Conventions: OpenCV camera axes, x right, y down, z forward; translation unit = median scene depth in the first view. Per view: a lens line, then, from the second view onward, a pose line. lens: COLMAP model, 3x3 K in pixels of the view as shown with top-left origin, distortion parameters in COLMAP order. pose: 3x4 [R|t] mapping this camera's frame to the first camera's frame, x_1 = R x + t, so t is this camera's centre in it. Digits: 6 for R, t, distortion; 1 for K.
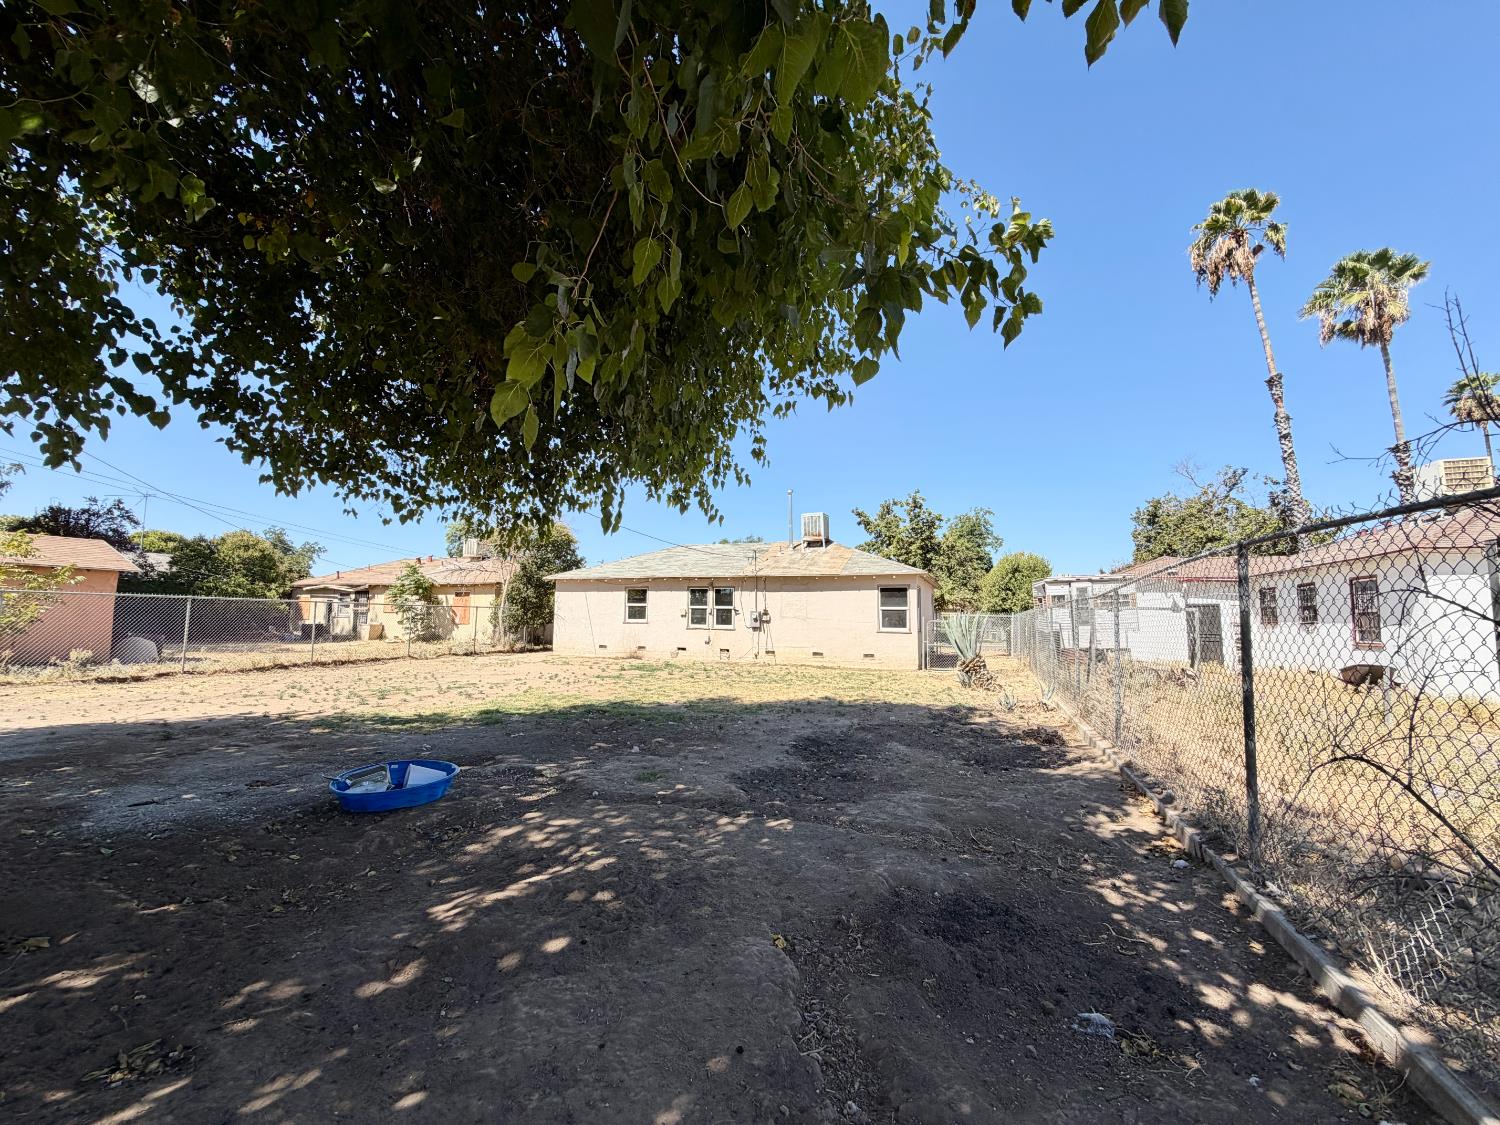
lens RADIAL K [[598.3, 0, 749.5], [0, 598.3, 565.6], [0, 0, 1]] dist [-0.000131, 0.000333]
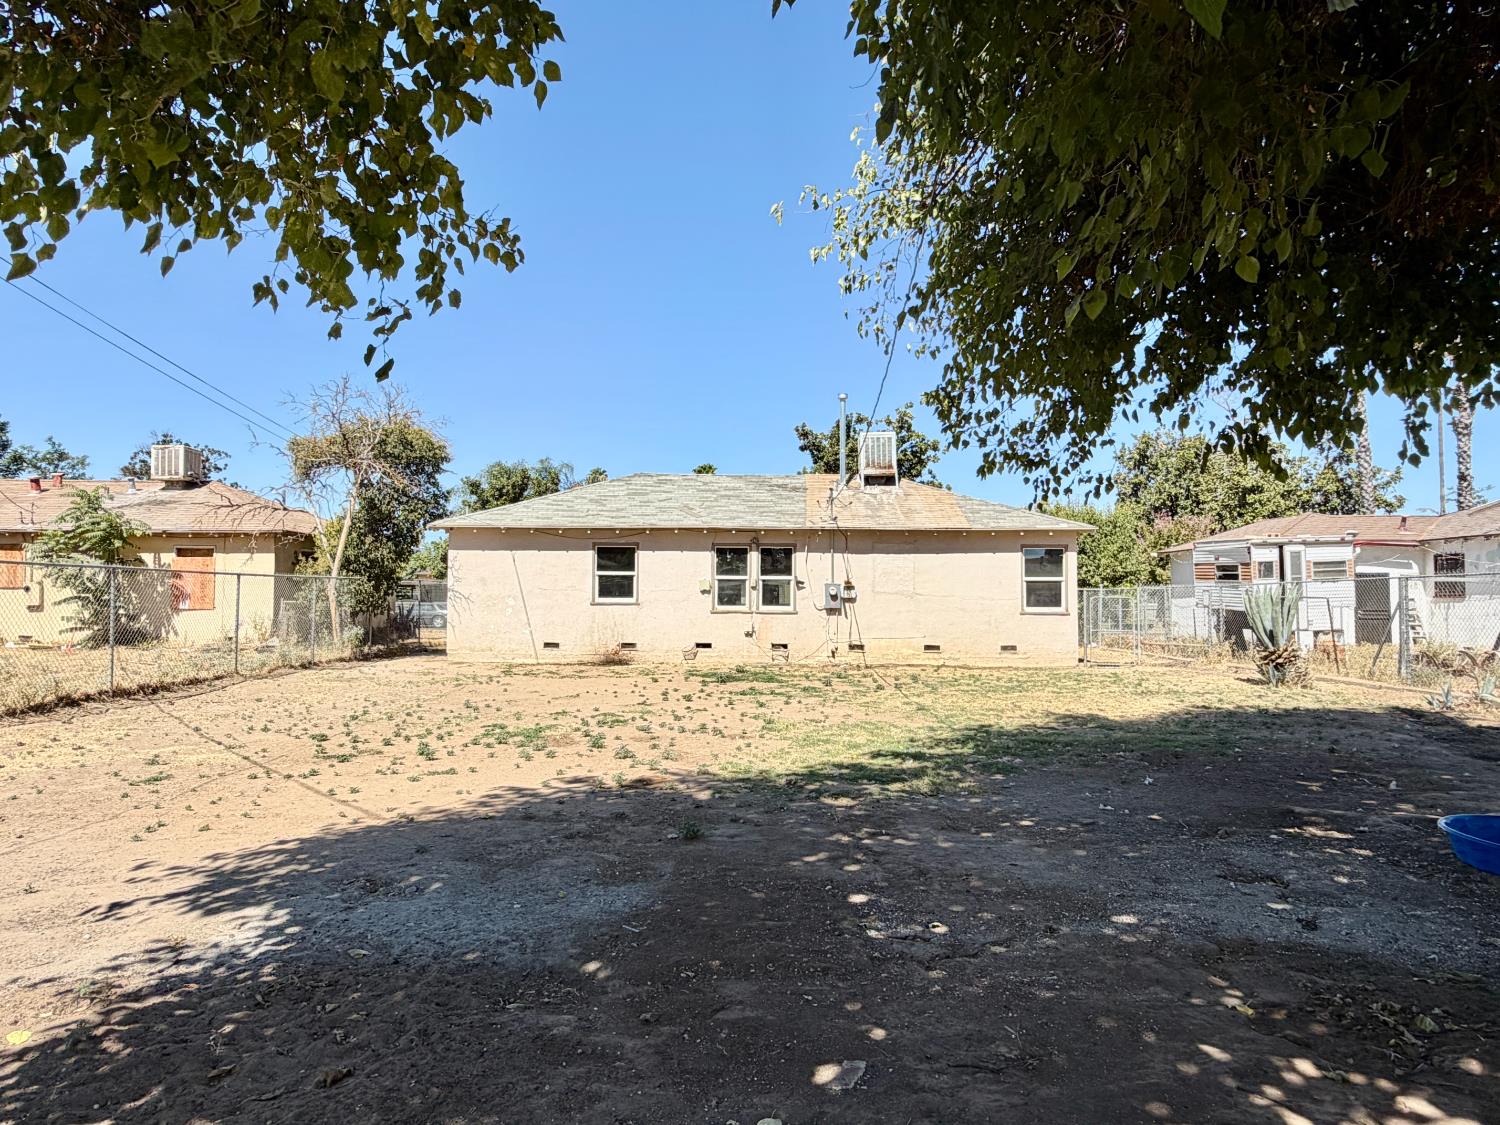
lens RADIAL K [[953.4, 0, 749.7], [0, 953.4, 560.5], [0, 0, 1]] dist [-0.000001, -0.000475]
pose [[0.939080, 0.005370, 0.343657, -0.406883], [-0.023731, 0.998505, 0.049247, 0.003431], [-0.342879, -0.054403, 0.937803, 0.074971]]
